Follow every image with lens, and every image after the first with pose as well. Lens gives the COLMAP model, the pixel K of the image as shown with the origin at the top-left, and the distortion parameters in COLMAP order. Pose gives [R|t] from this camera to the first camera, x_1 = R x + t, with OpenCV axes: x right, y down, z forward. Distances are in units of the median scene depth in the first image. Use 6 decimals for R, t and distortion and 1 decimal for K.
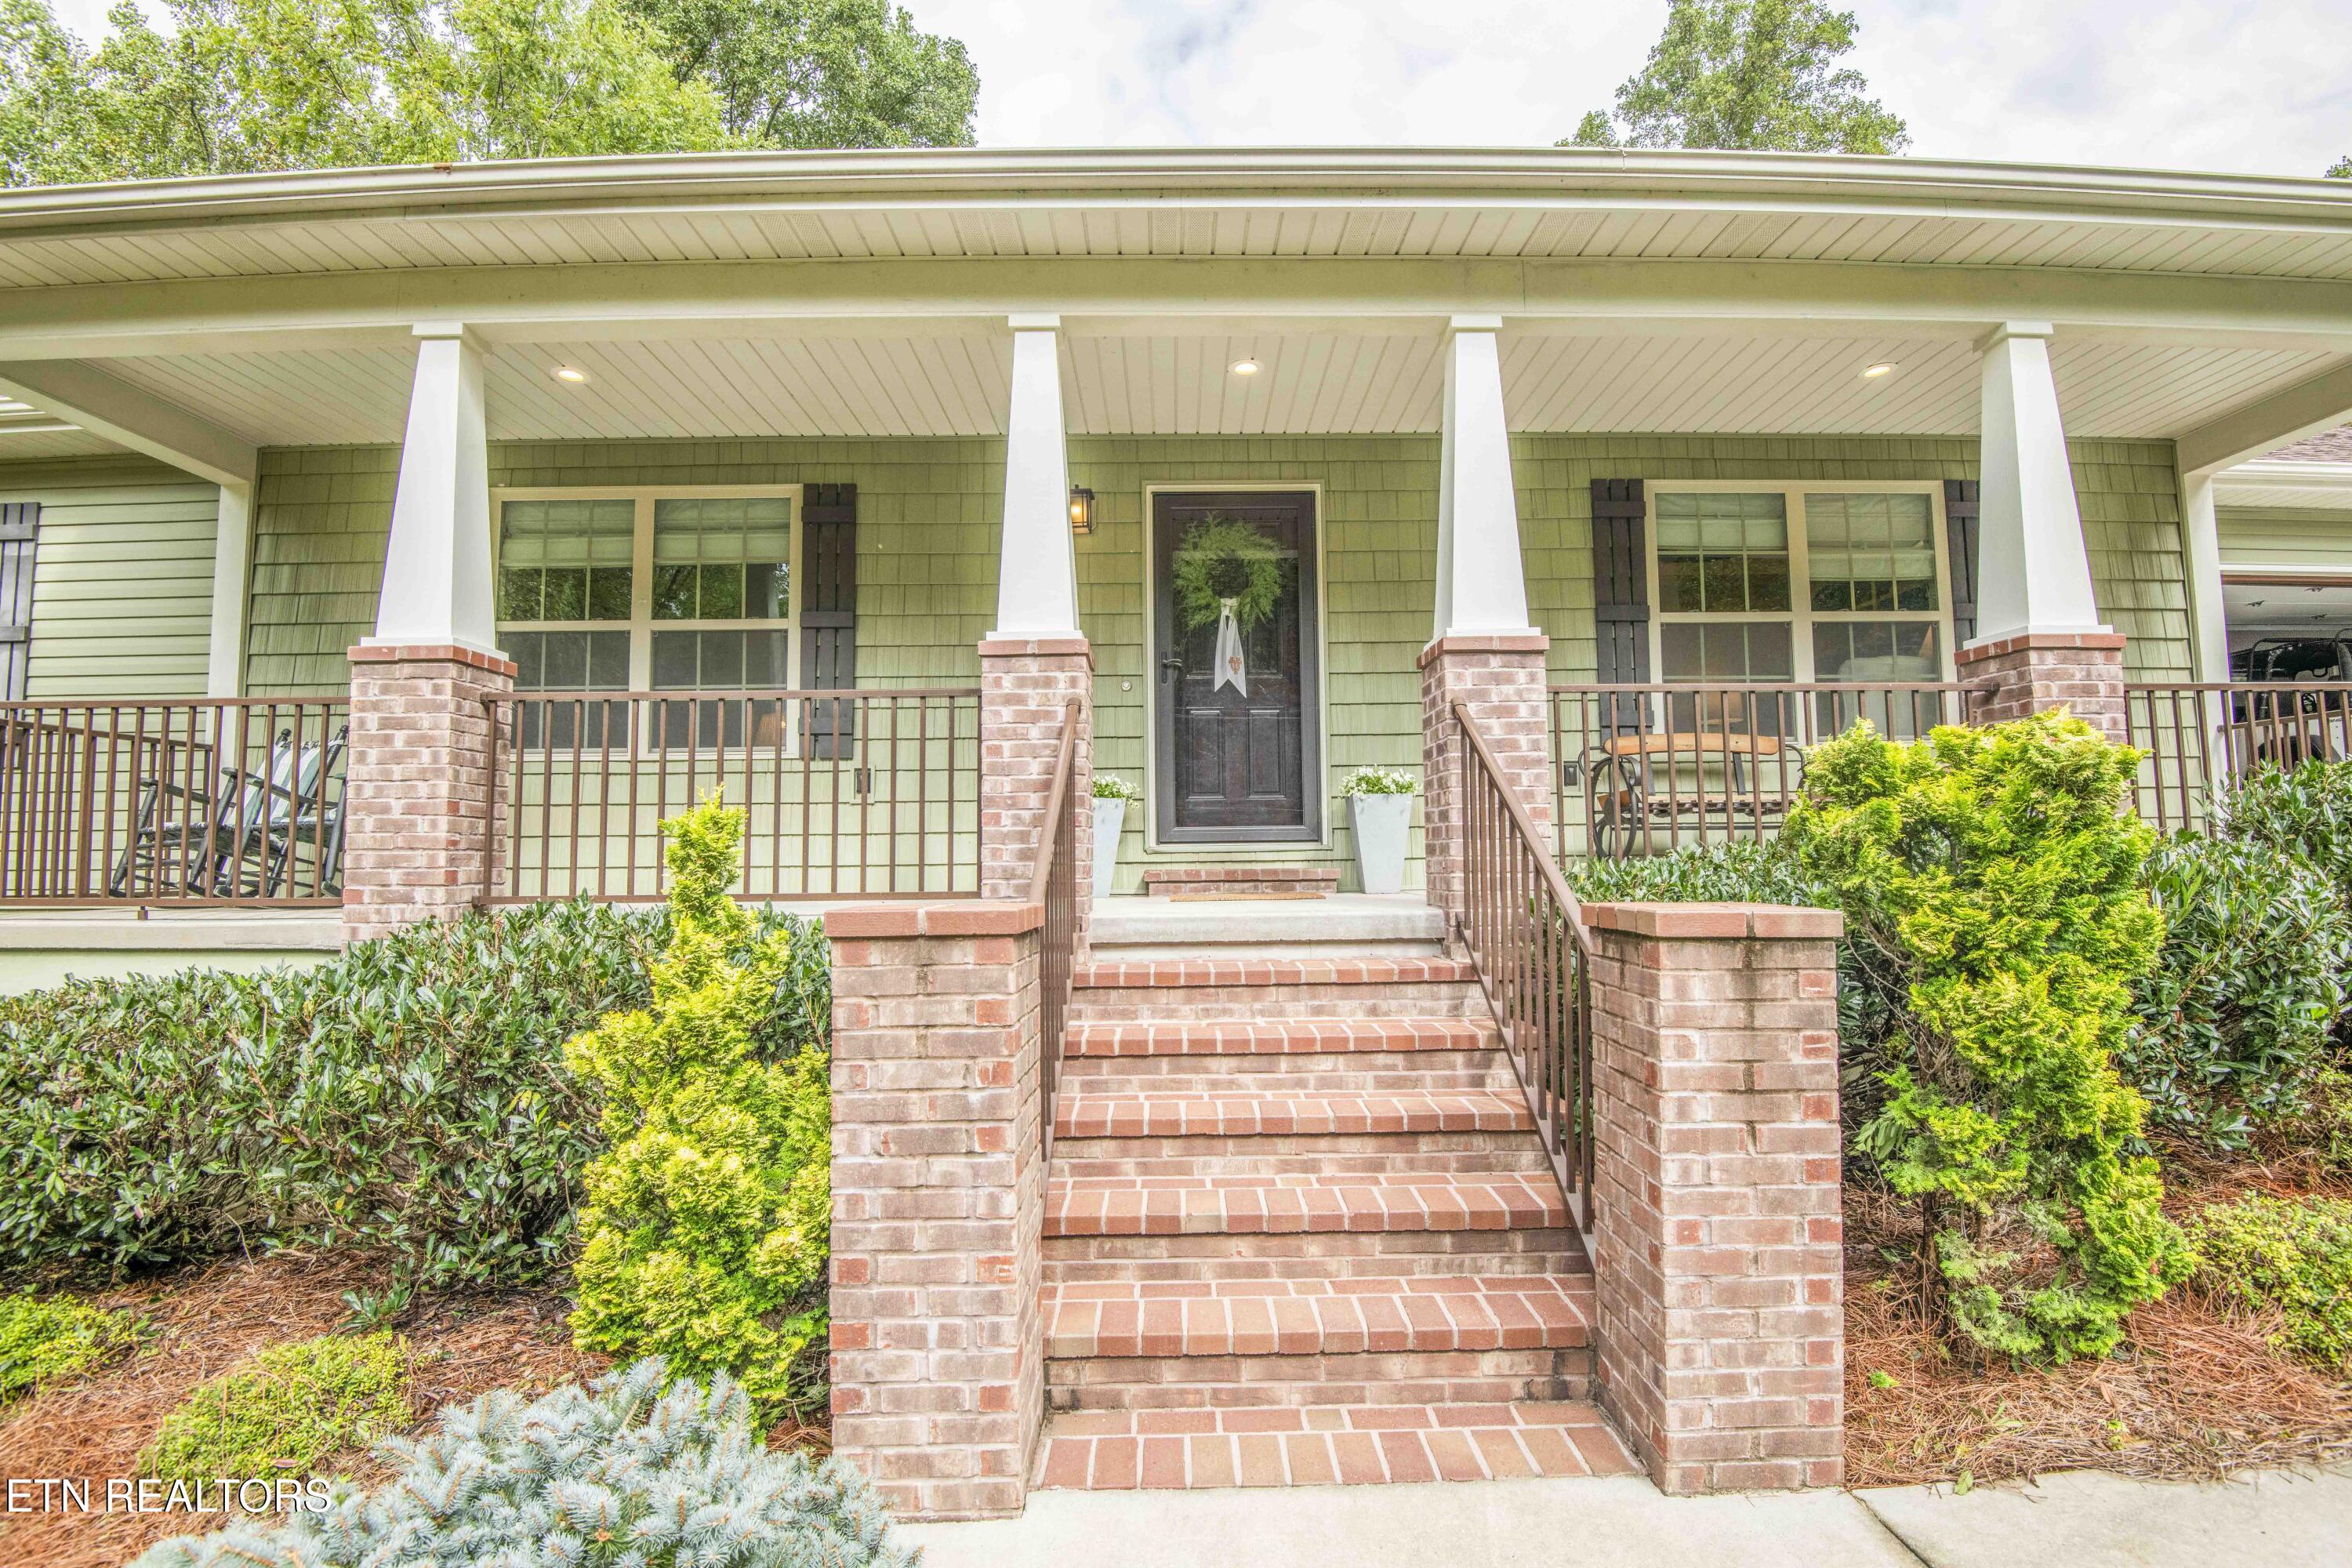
lens RADIAL K [[1085.0, 0, 1189.9], [0, 1085.0, 785.1], [0, 0, 1]] dist [-0.012453, -0.022087]
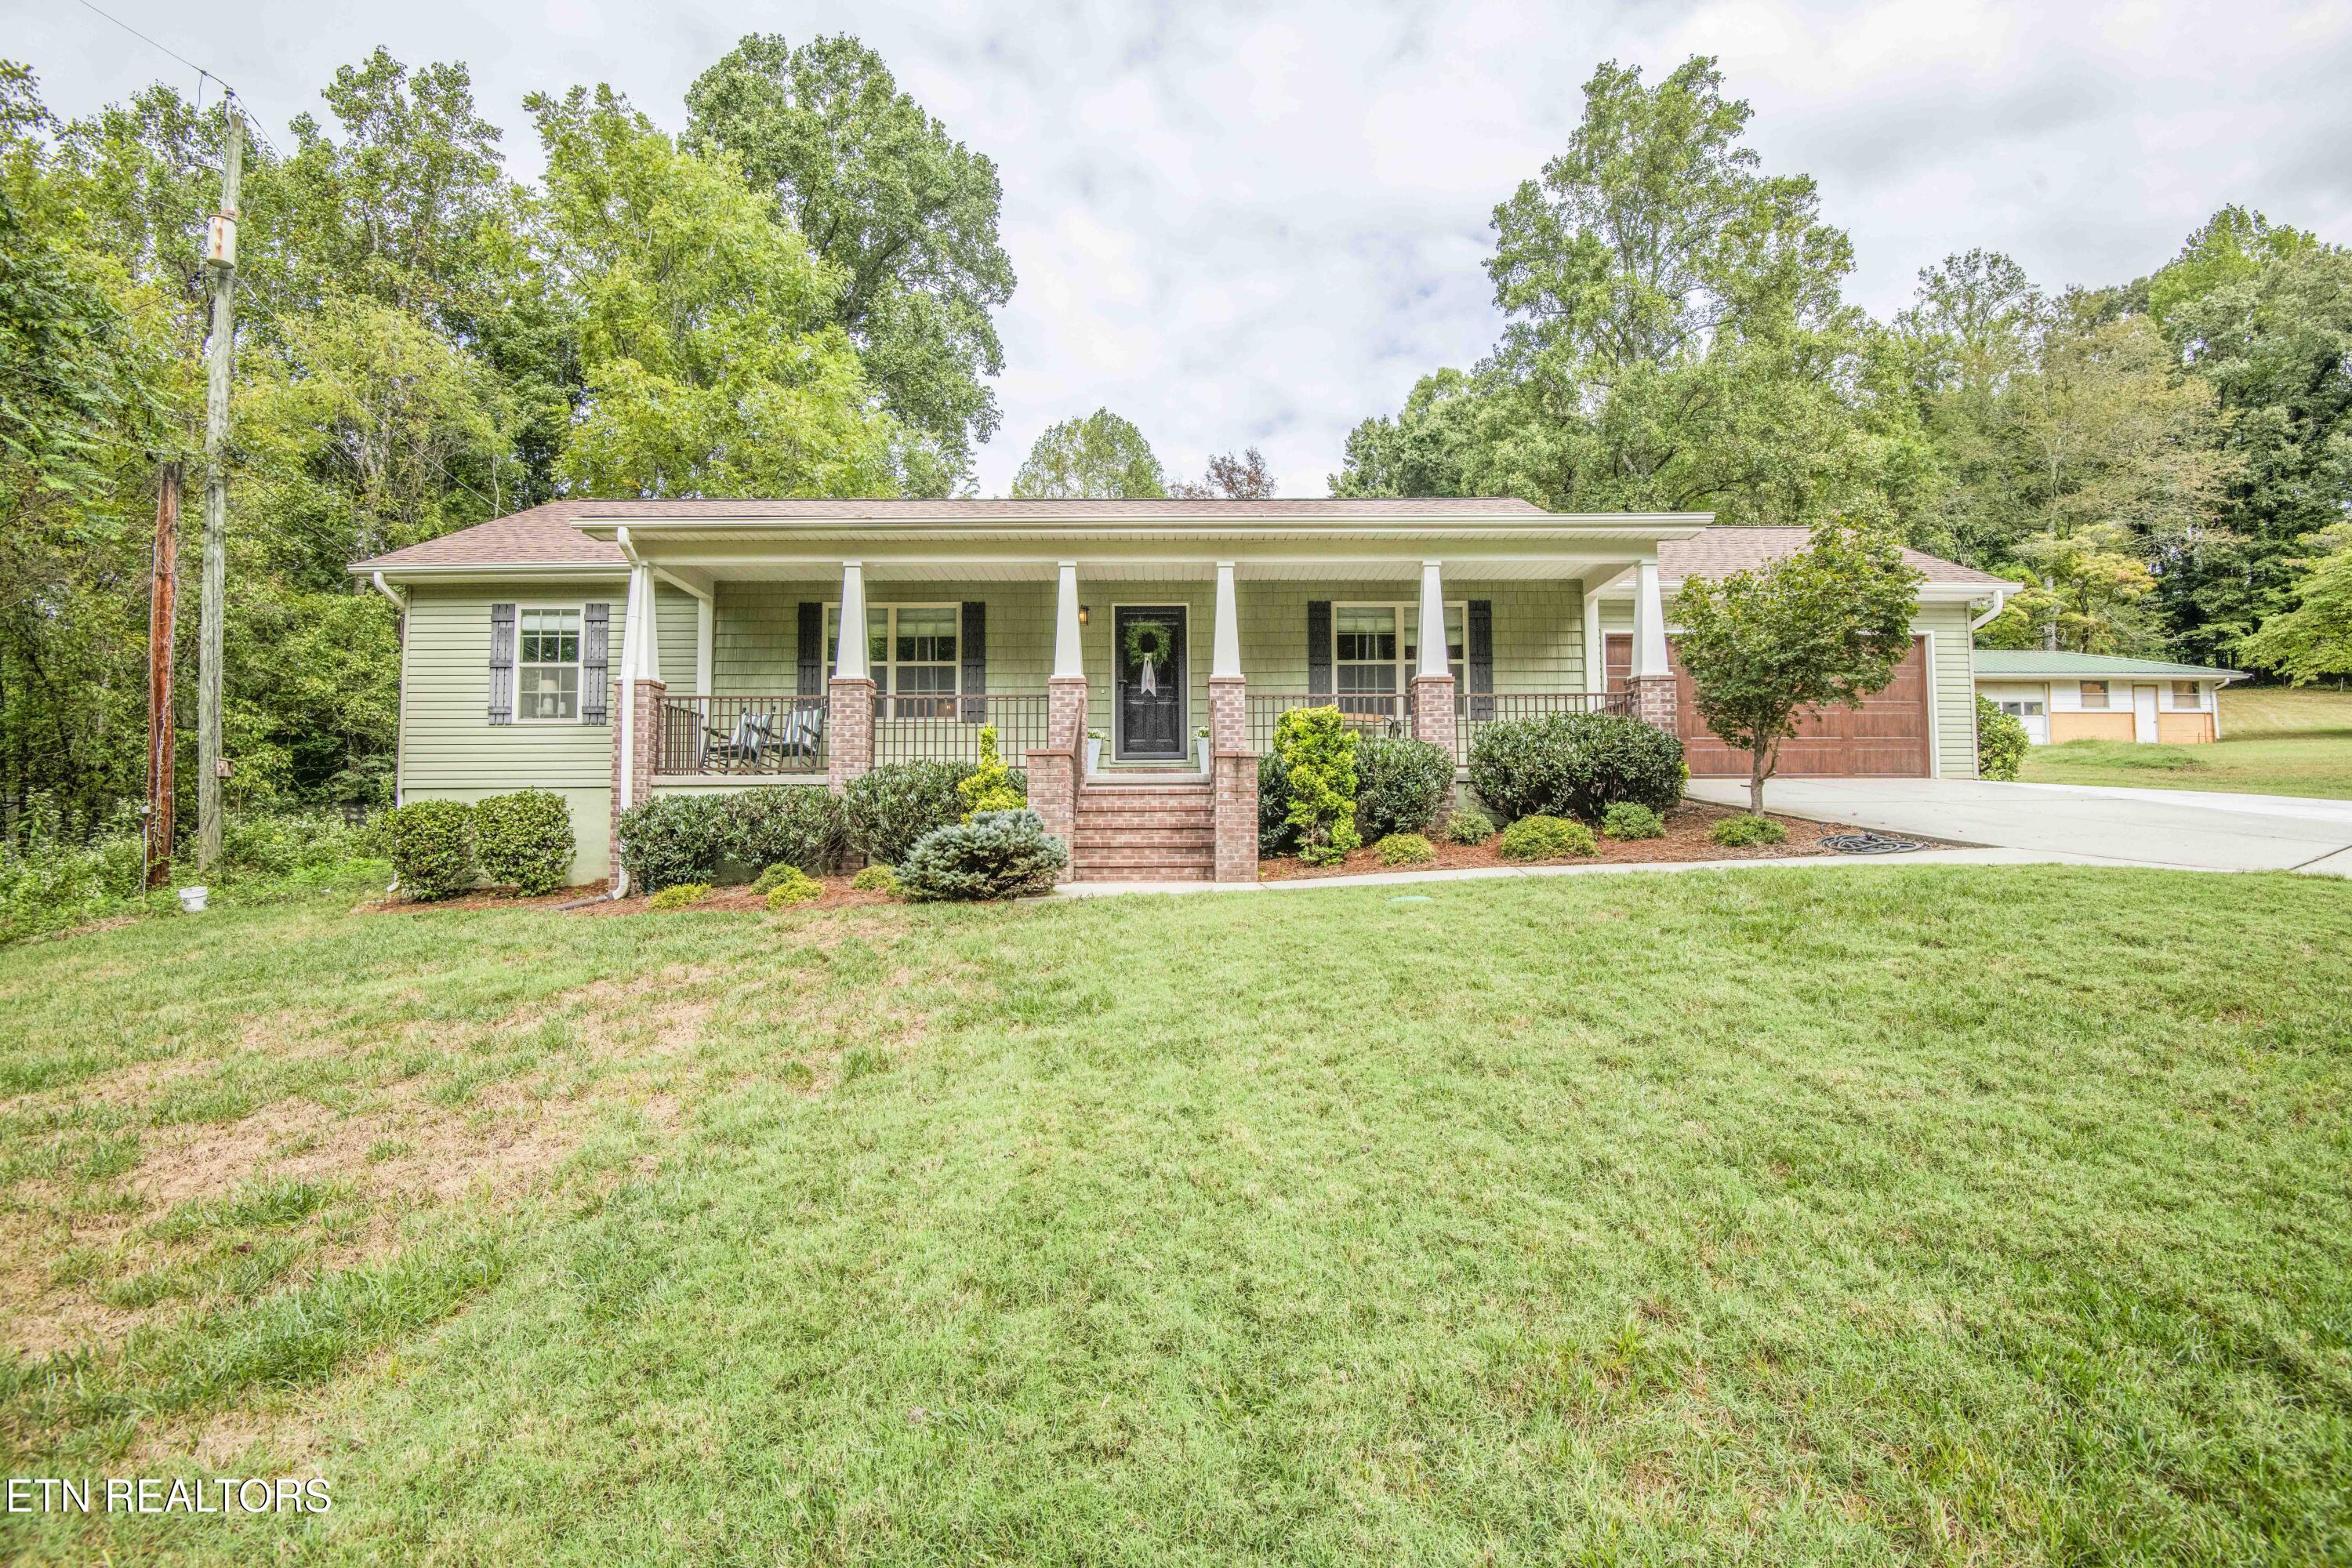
lens RADIAL K [[1085.0, 0, 1189.9], [0, 1085.0, 785.1], [0, 0, 1]] dist [-0.012453, -0.022087]
pose [[0.999988, 0.004867, -0.000015, 0.126798], [-0.004866, 0.999914, 0.012138, 0.078728], [0.000074, -0.012138, 0.999926, -1.306019]]
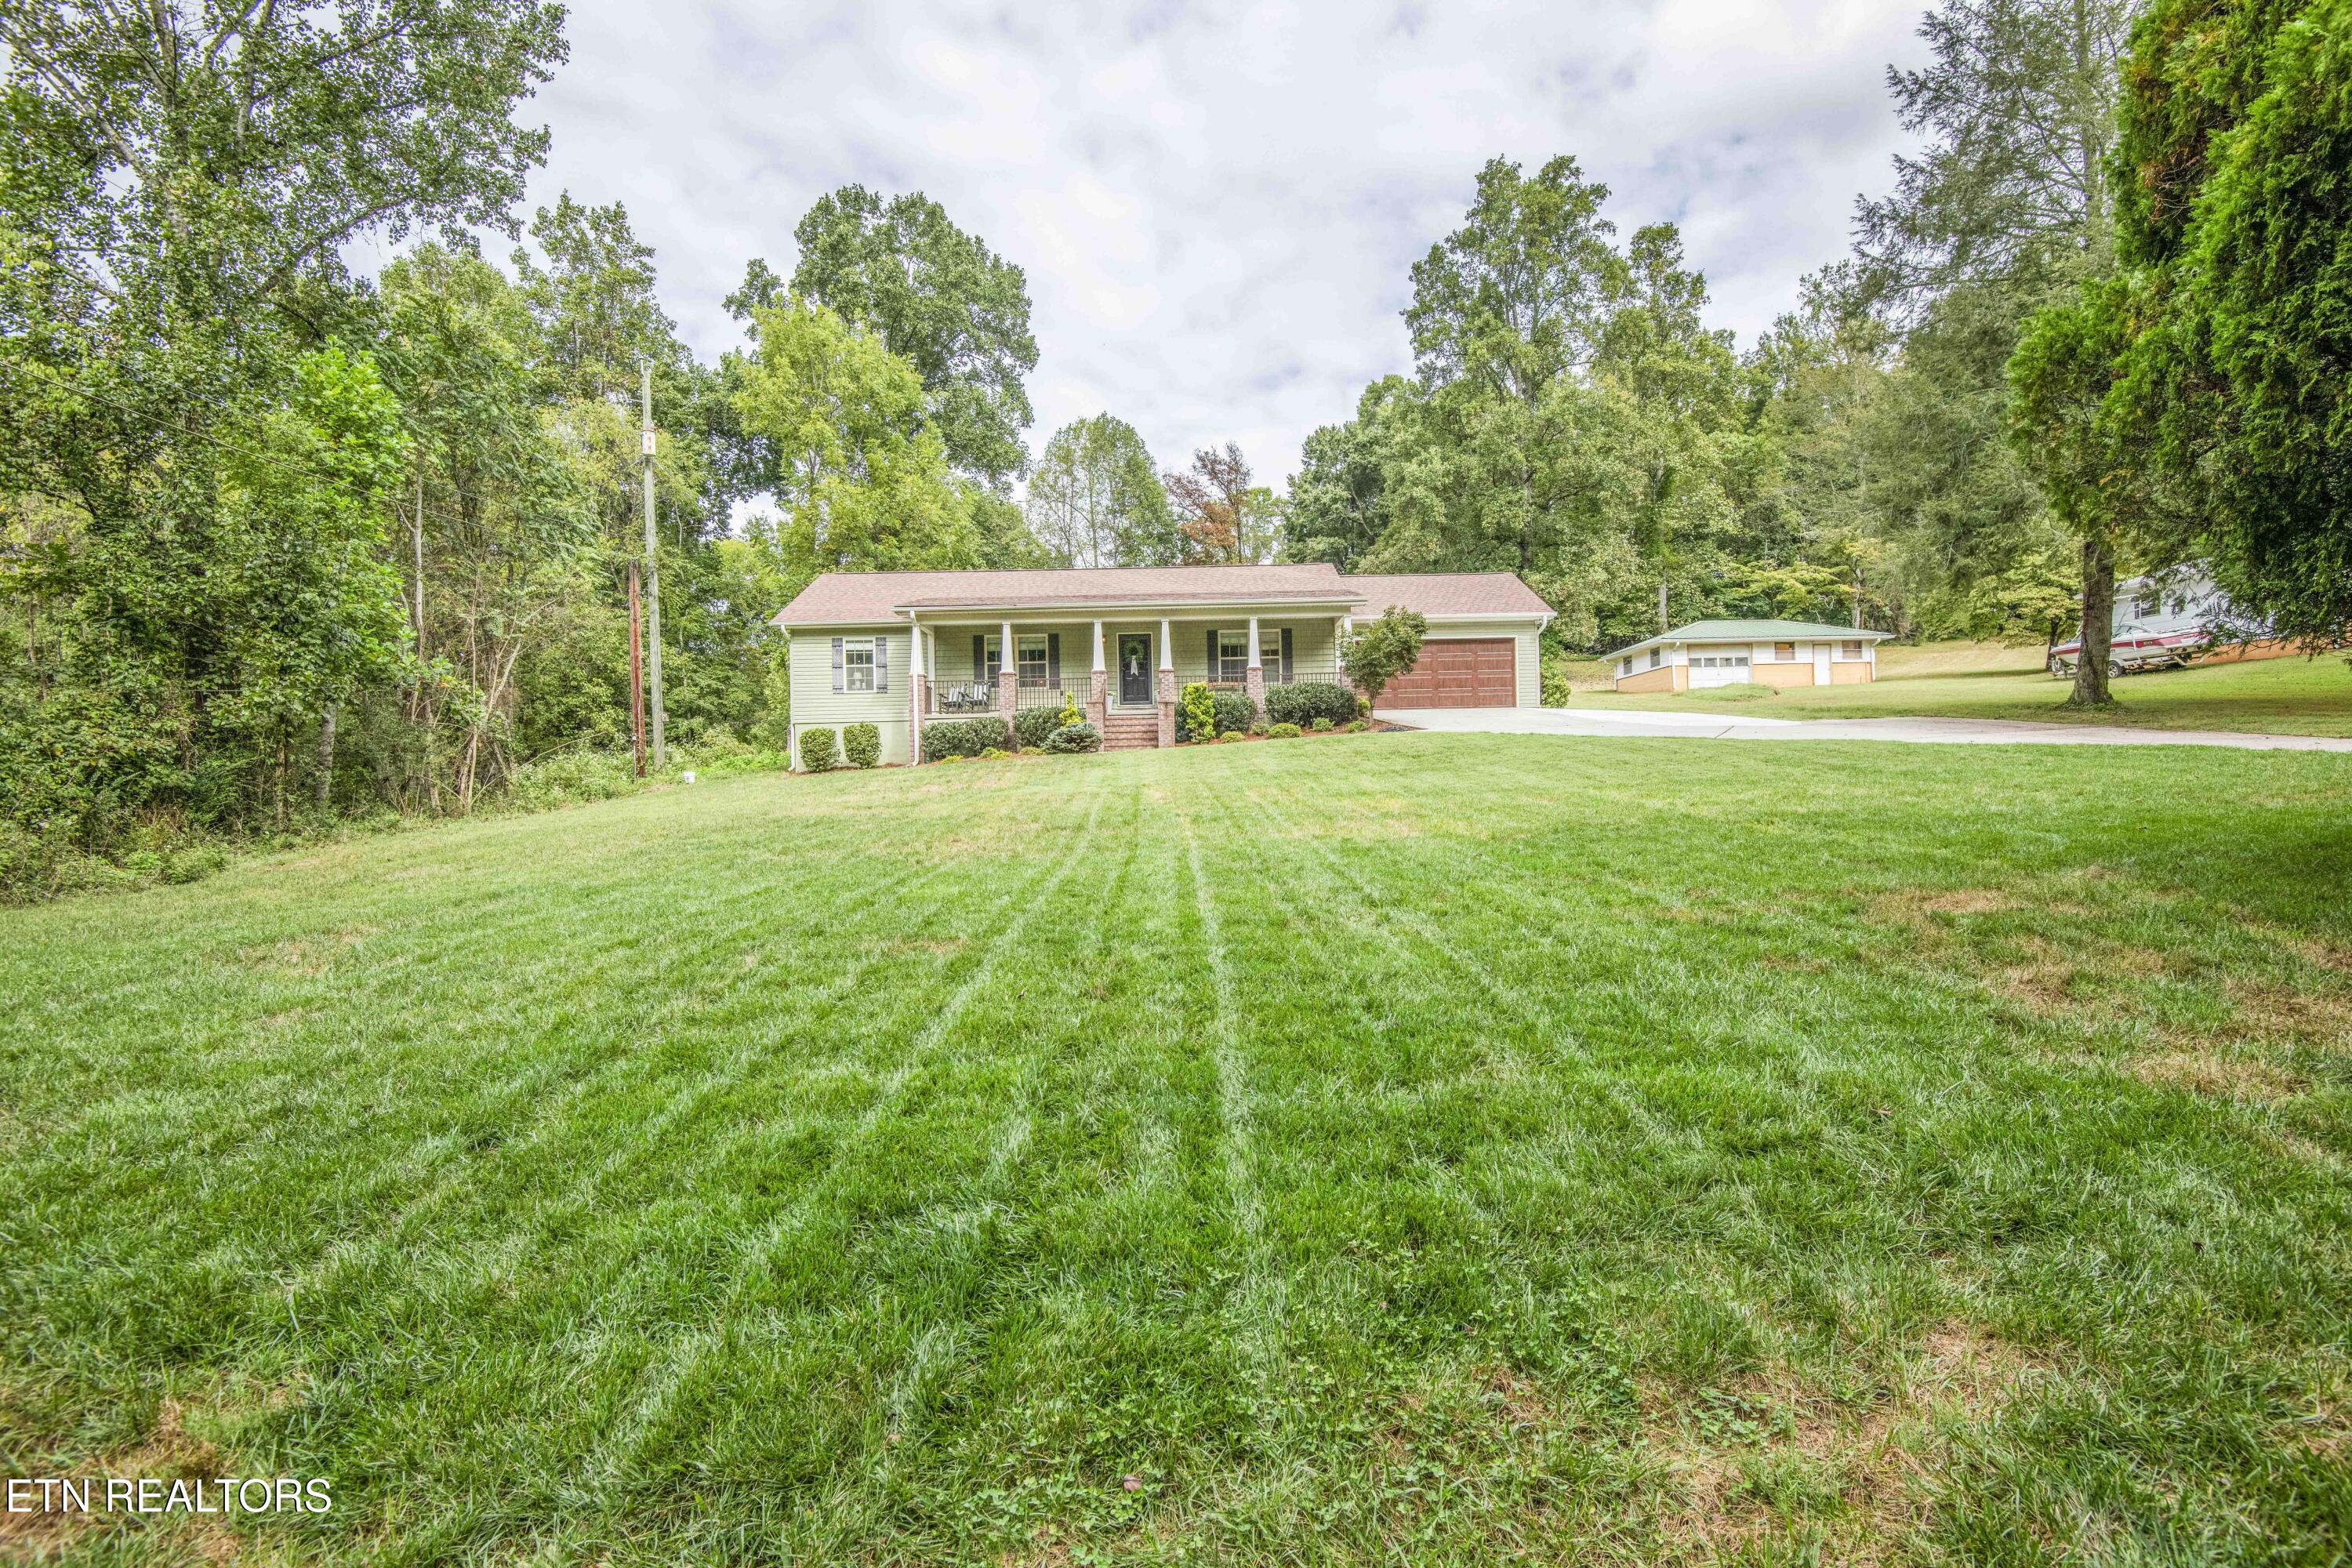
lens RADIAL K [[1085.0, 0, 1189.9], [0, 1085.0, 785.1], [0, 0, 1]] dist [-0.012453, -0.022087]
pose [[0.999911, -0.011546, -0.006662, 0.323240], [0.011918, 0.998199, 0.058800, 0.132366], [0.005971, -0.058875, 0.998248, -4.041439]]
